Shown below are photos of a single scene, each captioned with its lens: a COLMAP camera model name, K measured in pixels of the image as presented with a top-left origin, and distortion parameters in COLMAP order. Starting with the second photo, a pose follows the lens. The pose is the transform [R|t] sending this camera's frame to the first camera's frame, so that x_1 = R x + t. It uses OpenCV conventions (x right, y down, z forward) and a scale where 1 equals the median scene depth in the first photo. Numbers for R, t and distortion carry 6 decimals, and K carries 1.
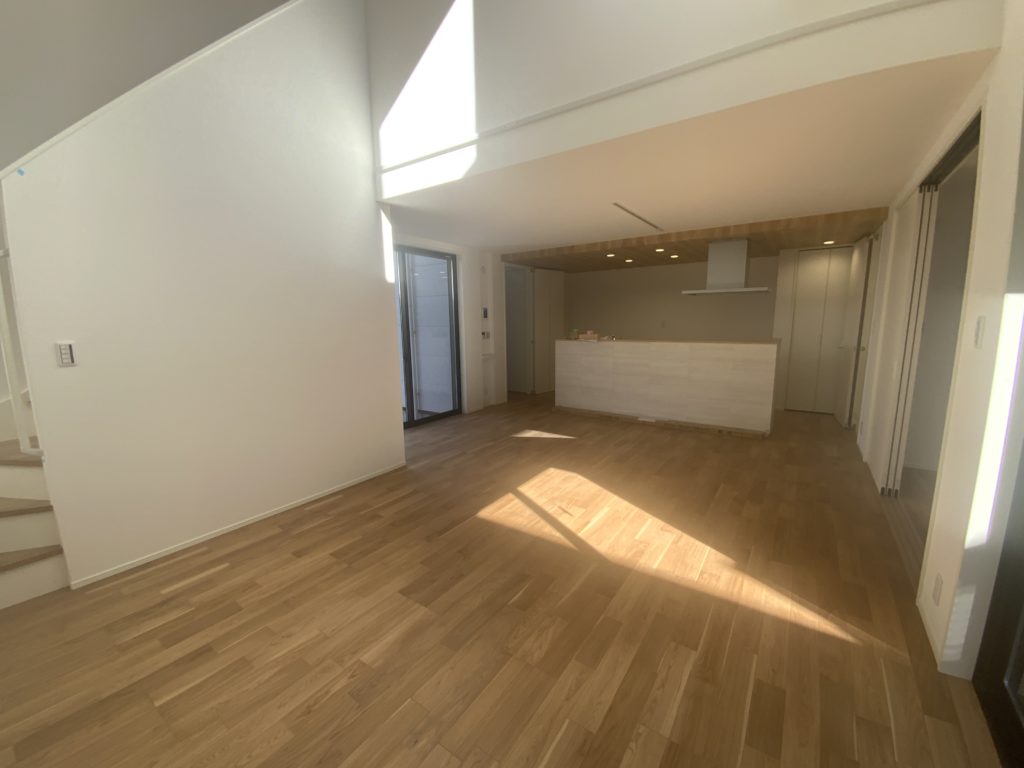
lens RADIAL K [[417.5, 0, 506.0], [0, 417.5, 385.8], [0, 0, 1]] dist [0.015641, -0.000228]
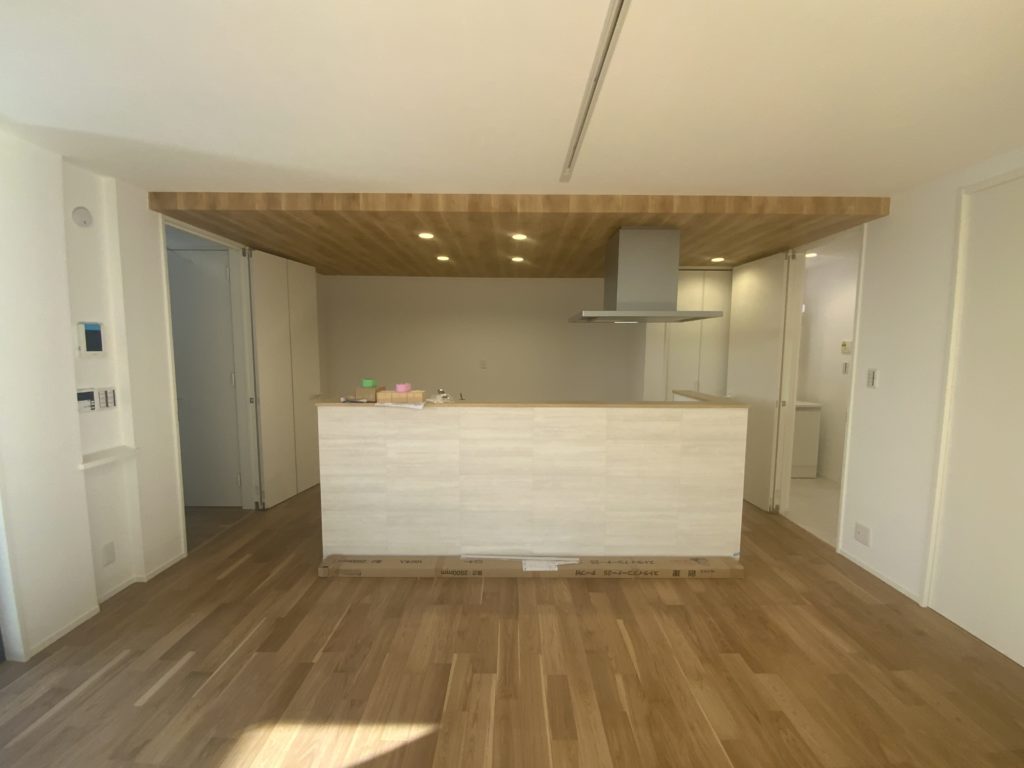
lens RADIAL K [[424.7, 0, 515.7], [0, 424.7, 384.1], [0, 0, 1]] dist [0.017345, -0.000090]
pose [[0.812495, -0.032681, 0.582051, 0.030369], [0.072920, 0.996283, -0.045851, -0.103496], [-0.578389, 0.079697, 0.811859, 0.563261]]
